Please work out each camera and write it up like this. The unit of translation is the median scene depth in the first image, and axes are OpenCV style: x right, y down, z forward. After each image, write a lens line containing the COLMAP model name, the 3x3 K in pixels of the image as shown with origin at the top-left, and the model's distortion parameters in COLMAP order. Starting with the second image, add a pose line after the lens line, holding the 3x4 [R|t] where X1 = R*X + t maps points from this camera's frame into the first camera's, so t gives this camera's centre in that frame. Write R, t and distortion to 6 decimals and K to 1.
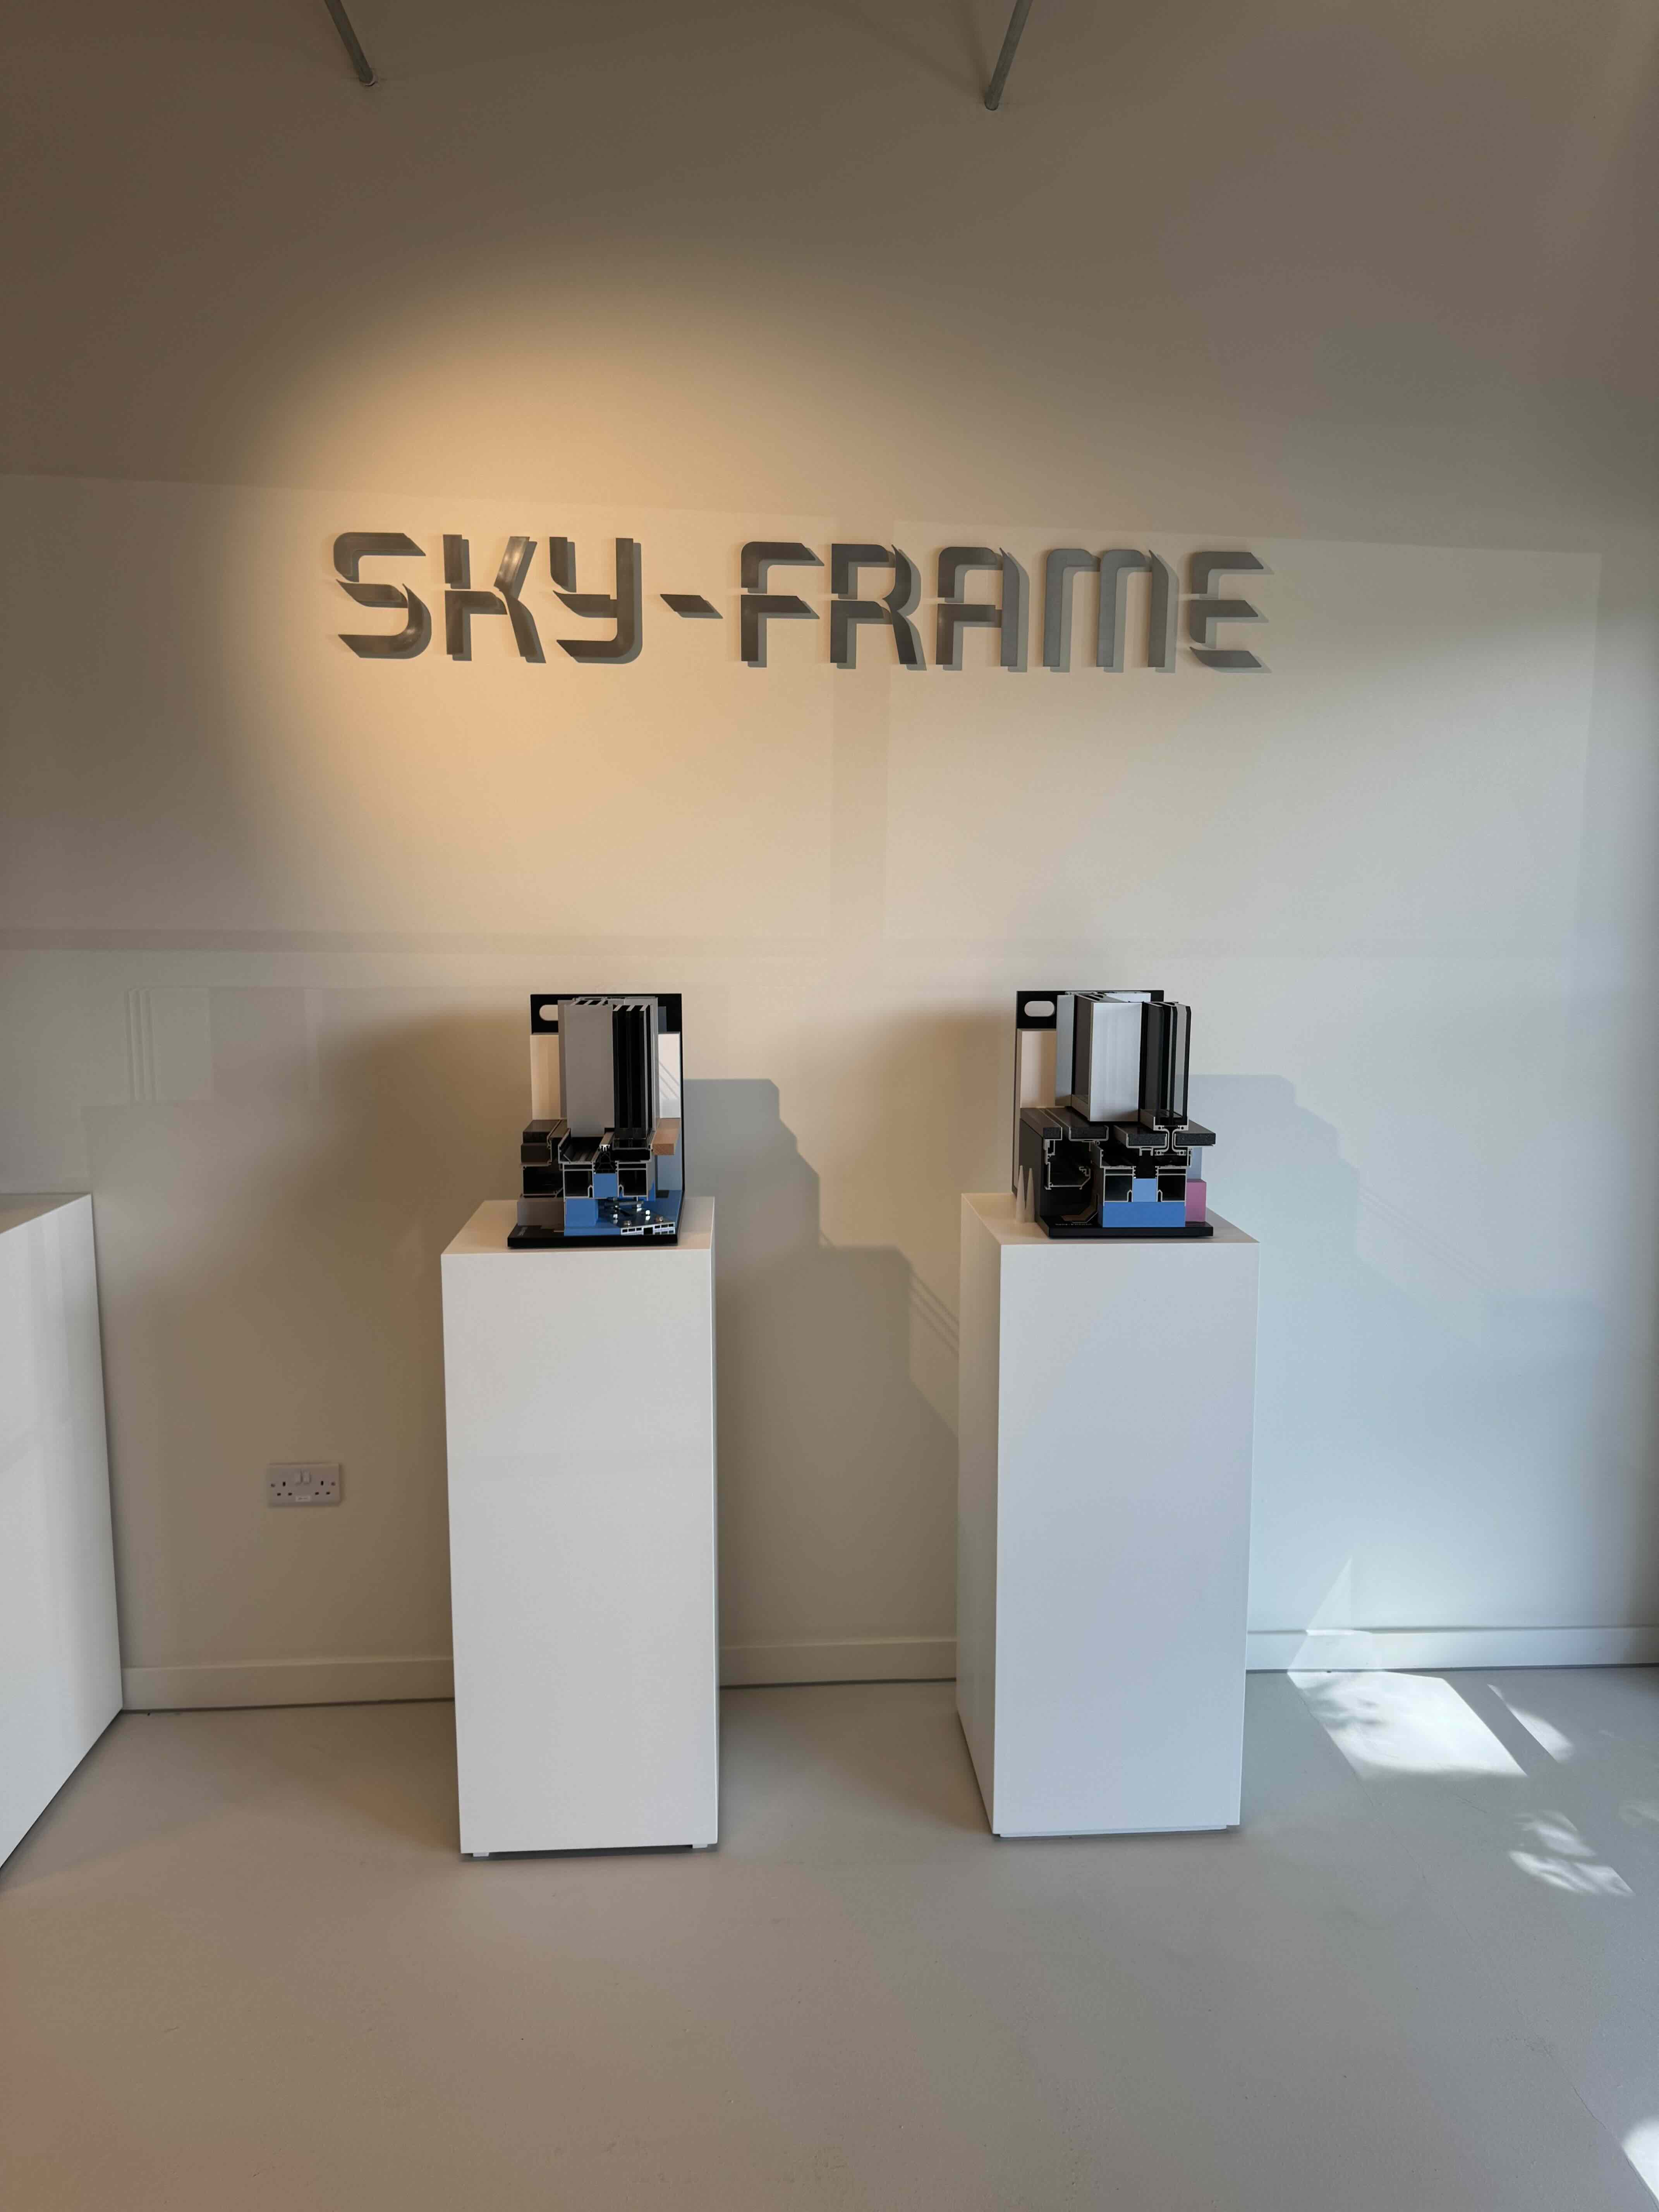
lens RADIAL K [[1609.0, 0, 829.5], [0, 1609.0, 1106.0], [0, 0, 1]] dist [0.040787, -0.002809]
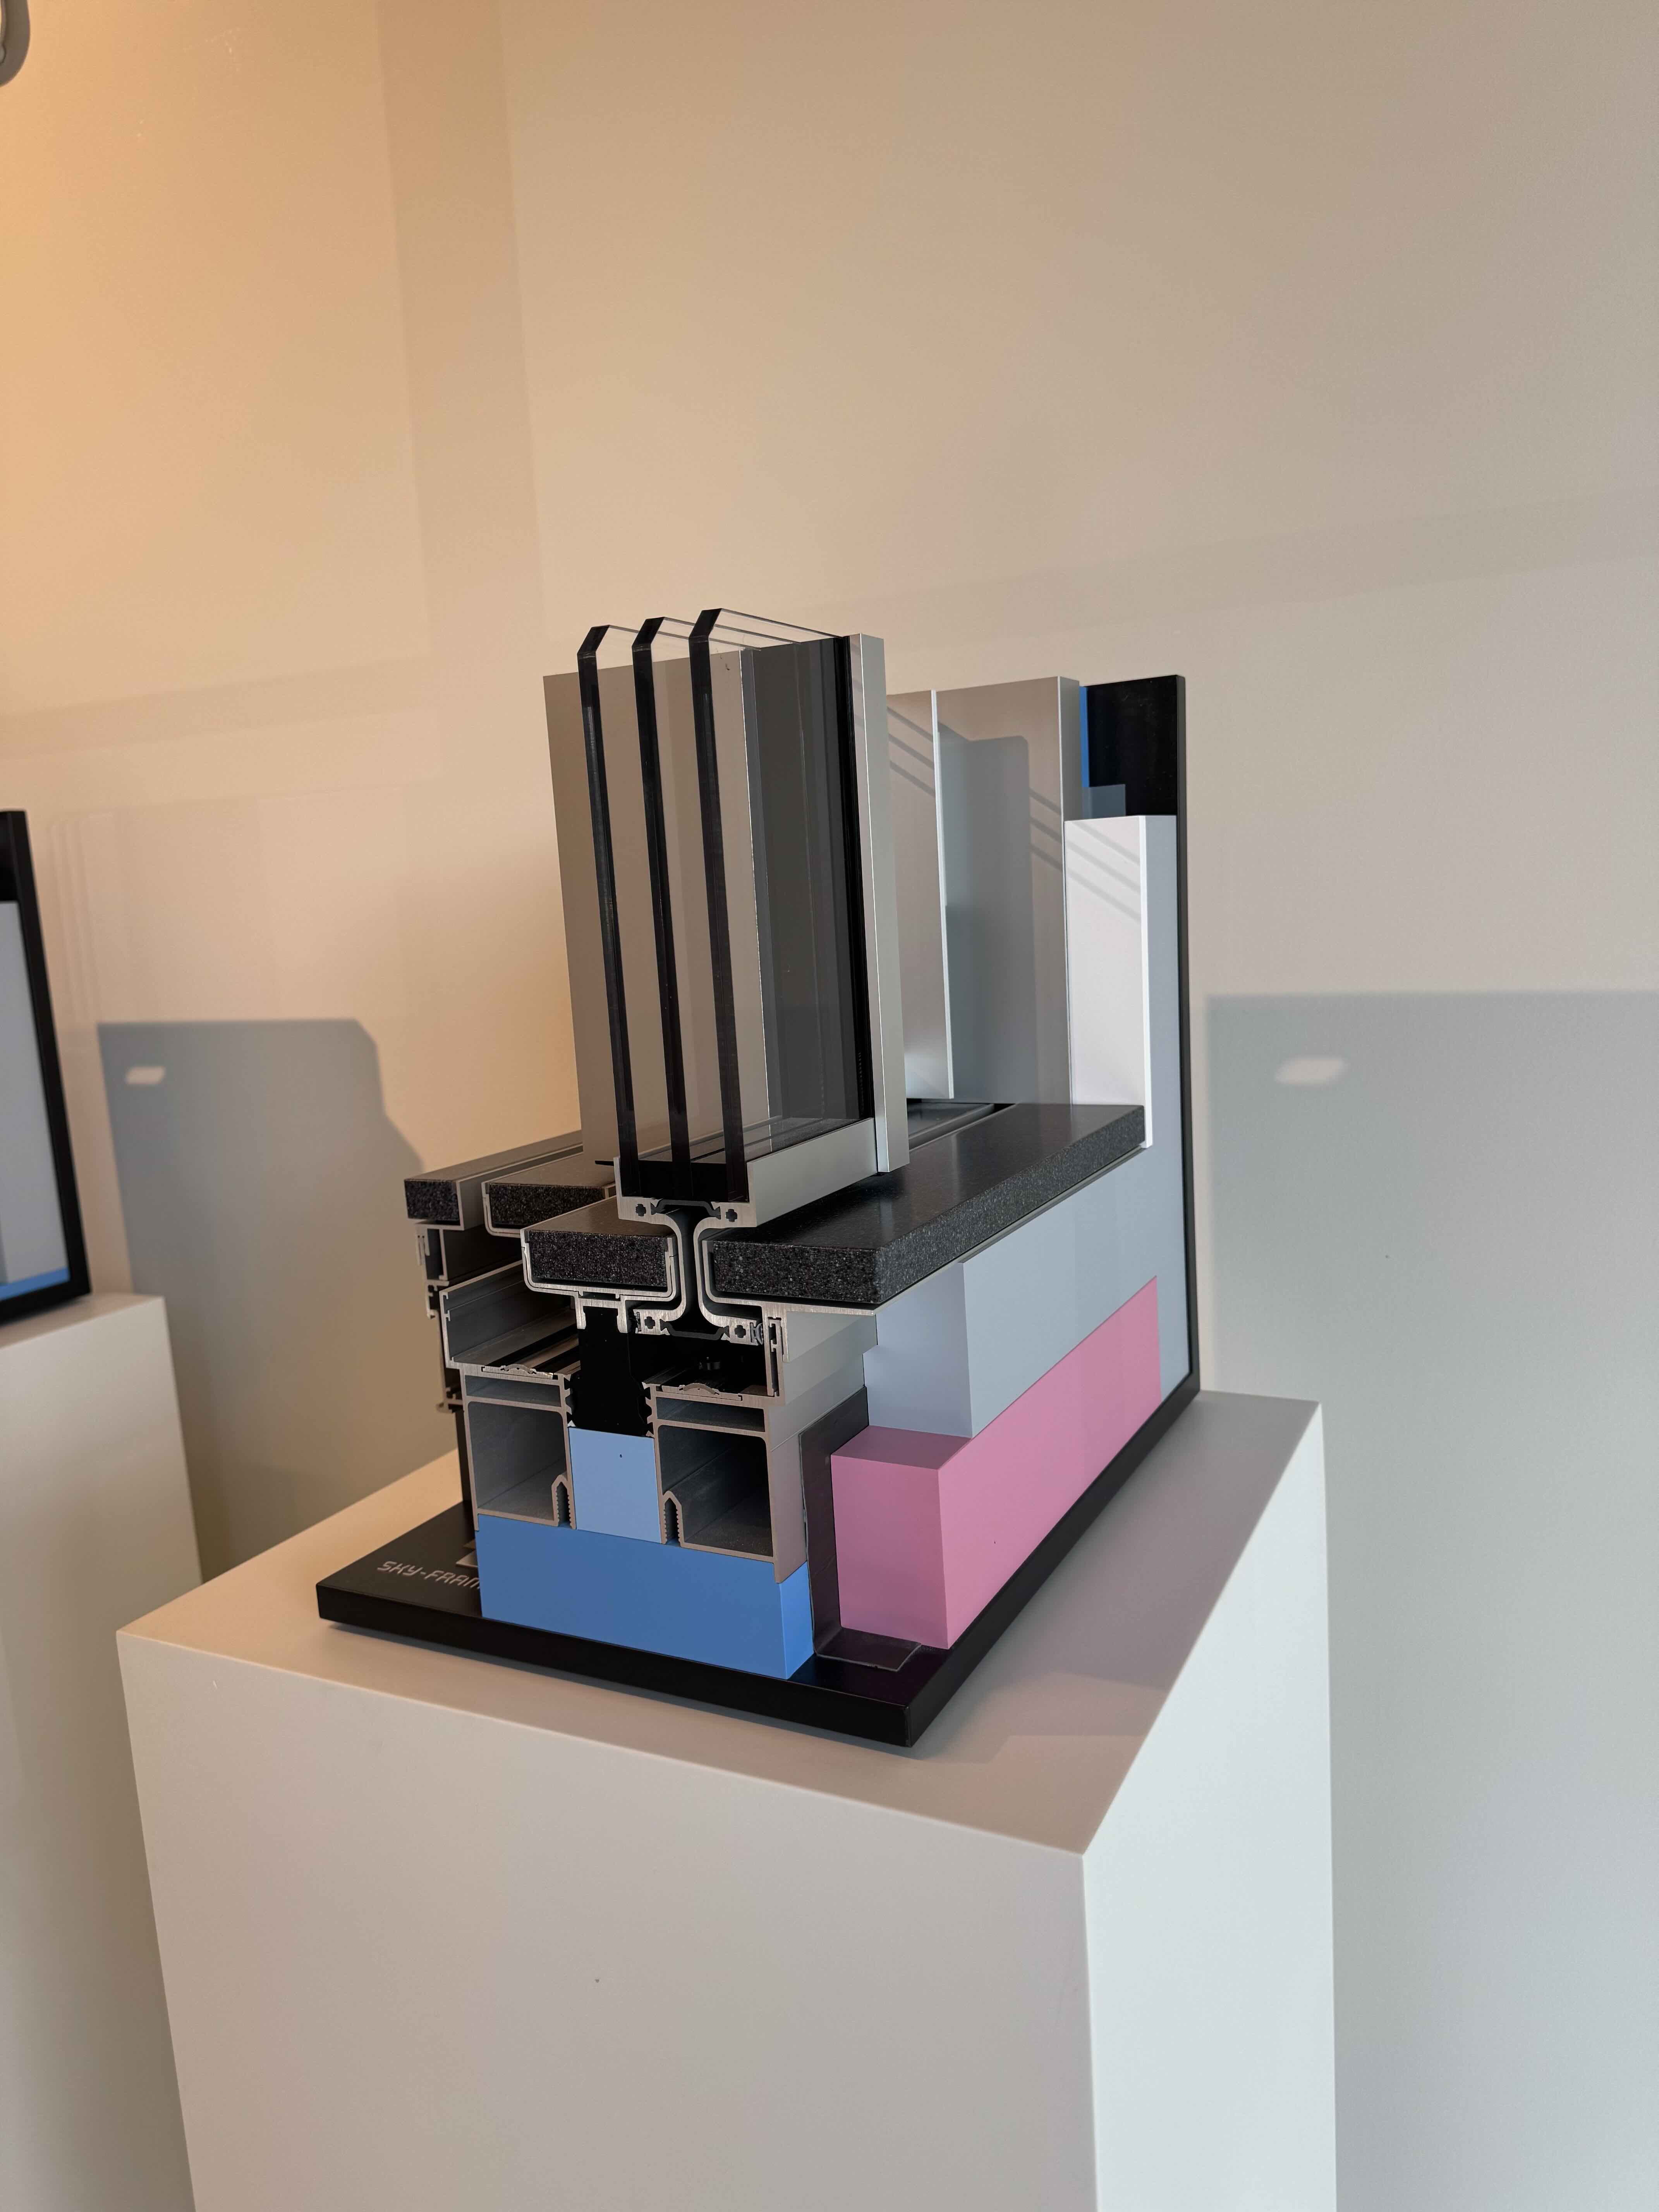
lens RADIAL K [[1609.0, 0, 829.5], [0, 1609.0, 1106.0], [0, 0, 1]] dist [0.040787, -0.002809]
pose [[0.862898, 0.018206, -0.505050, 0.310199], [-0.008558, 0.999734, 0.021417, -0.004572], [0.505306, -0.014159, 0.862824, 0.767348]]
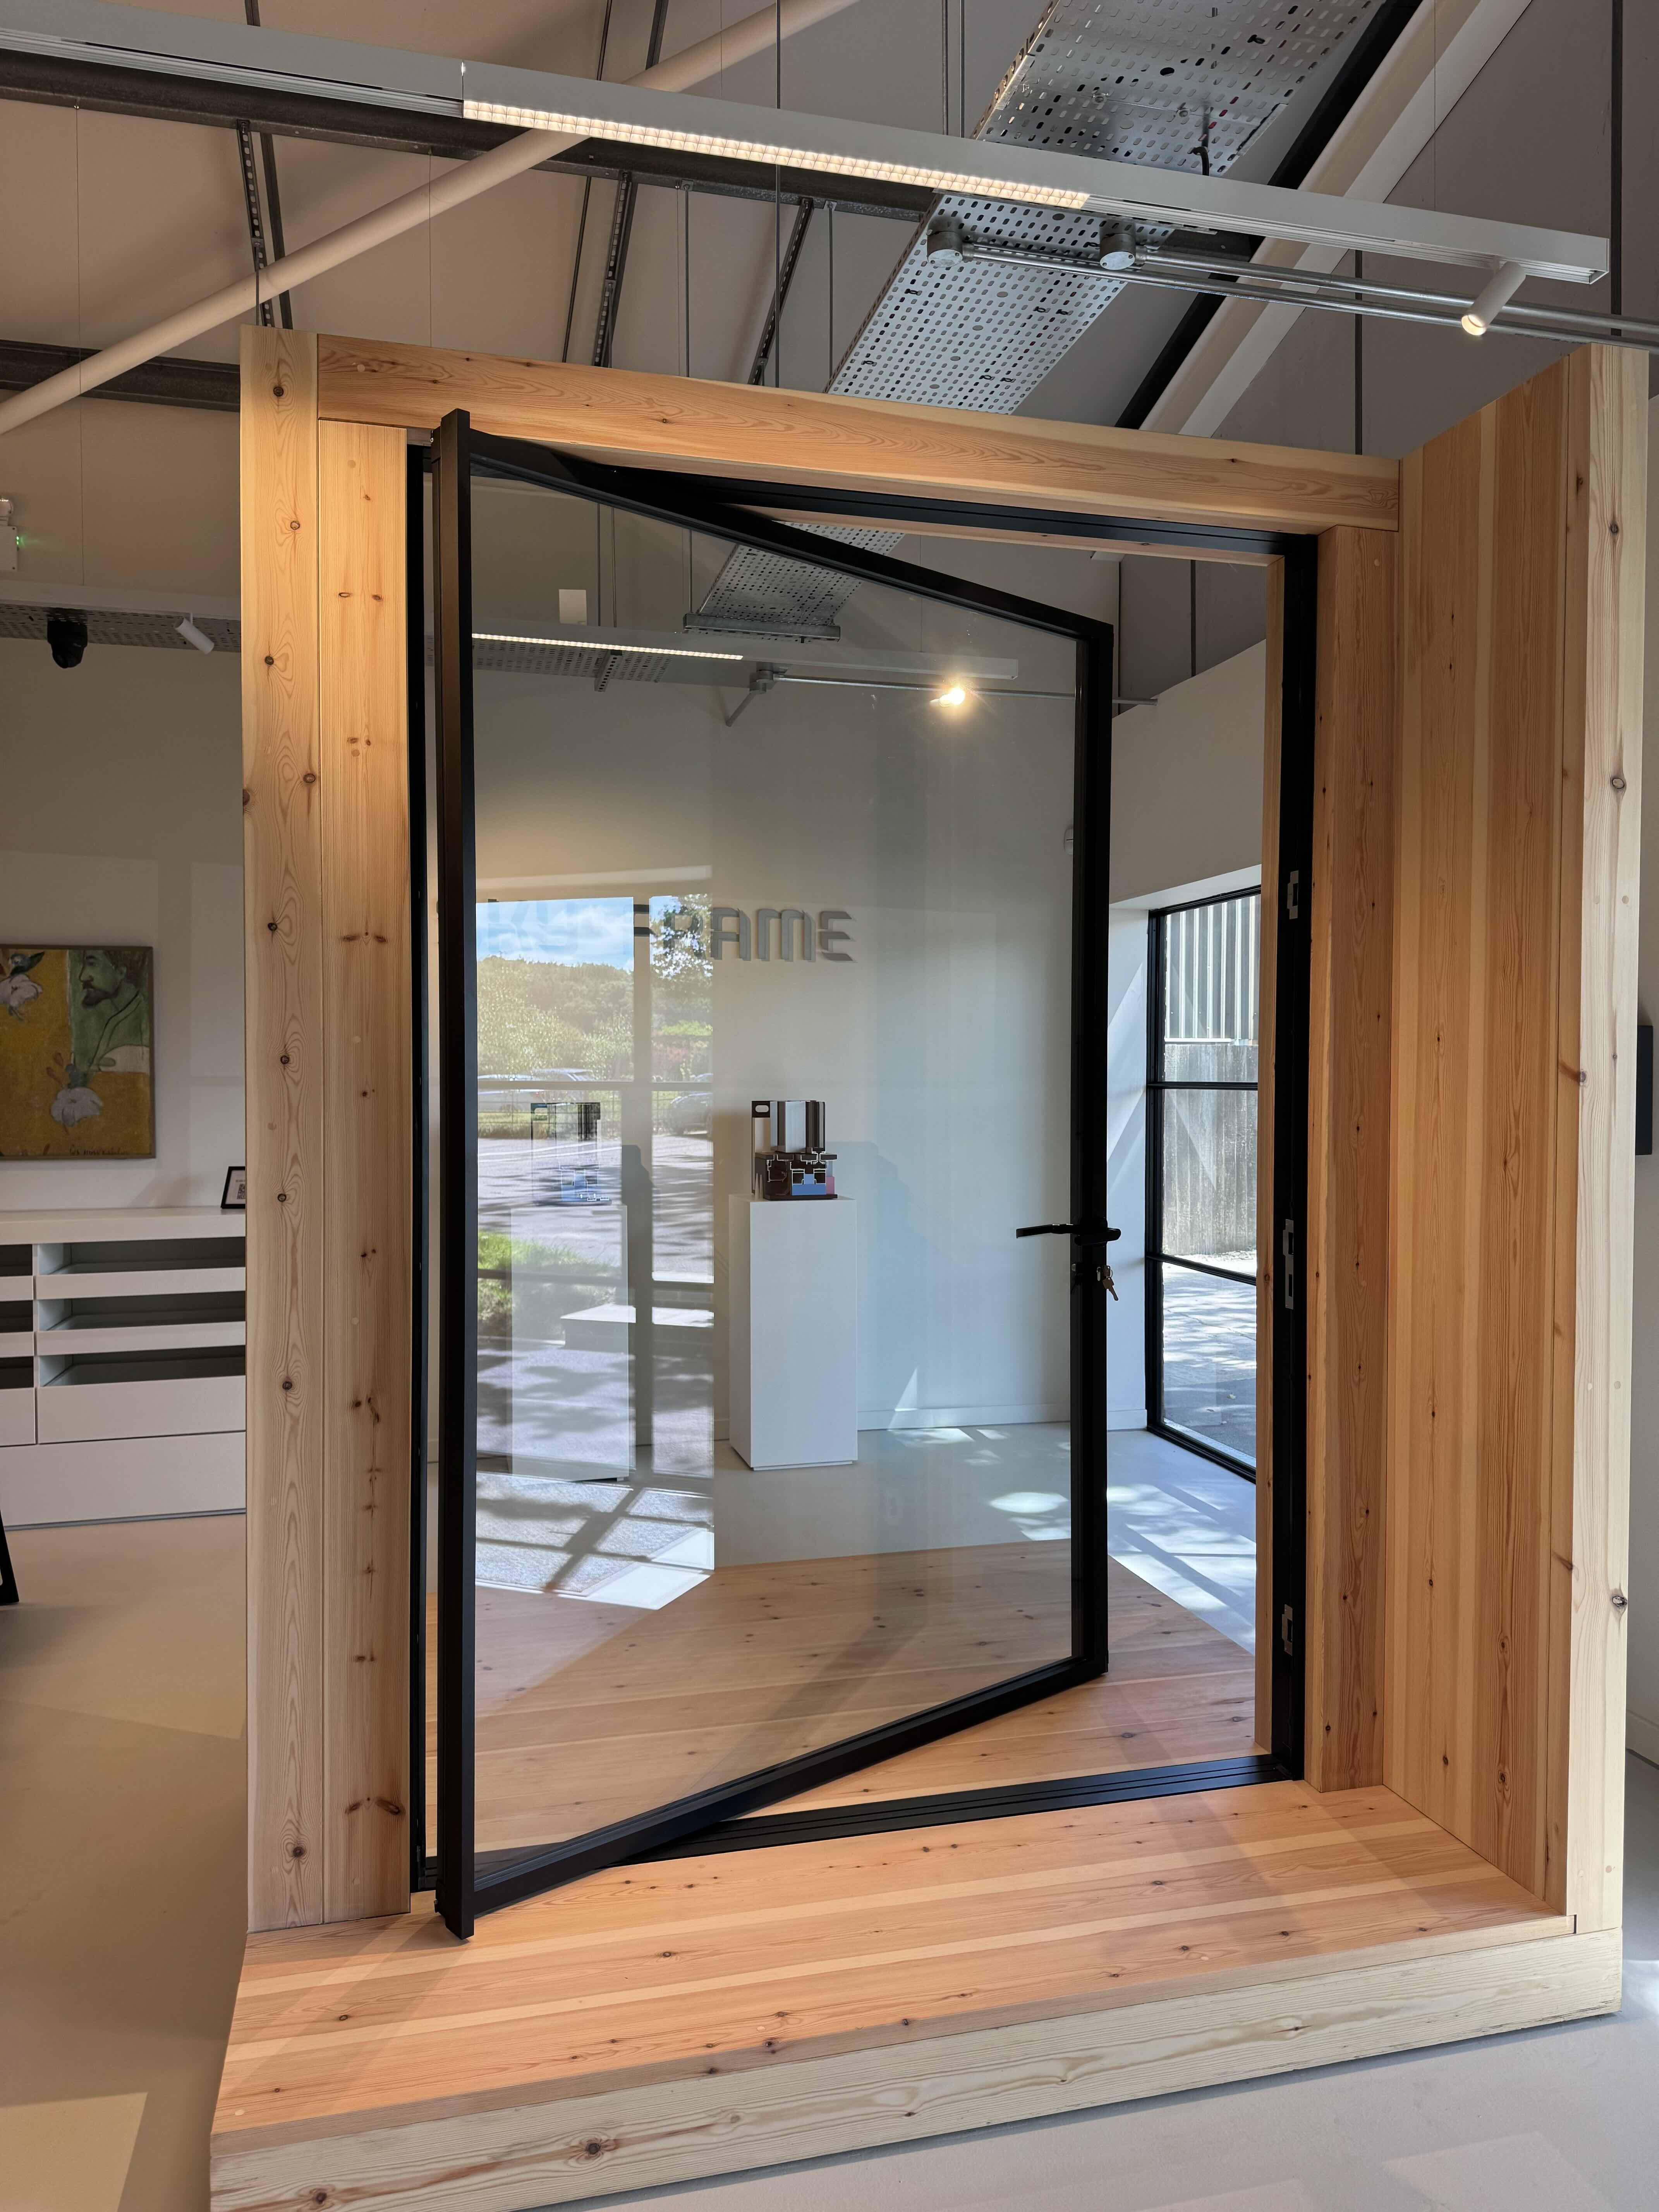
lens RADIAL K [[1609.0, 0, 829.5], [0, 1609.0, 1106.0], [0, 0, 1]] dist [0.040787, -0.002809]
pose [[0.978836, -0.007049, 0.204524, -0.249114], [0.031383, 0.992756, -0.115980, 0.209195], [-0.202225, 0.119944, 0.971966, -1.273023]]
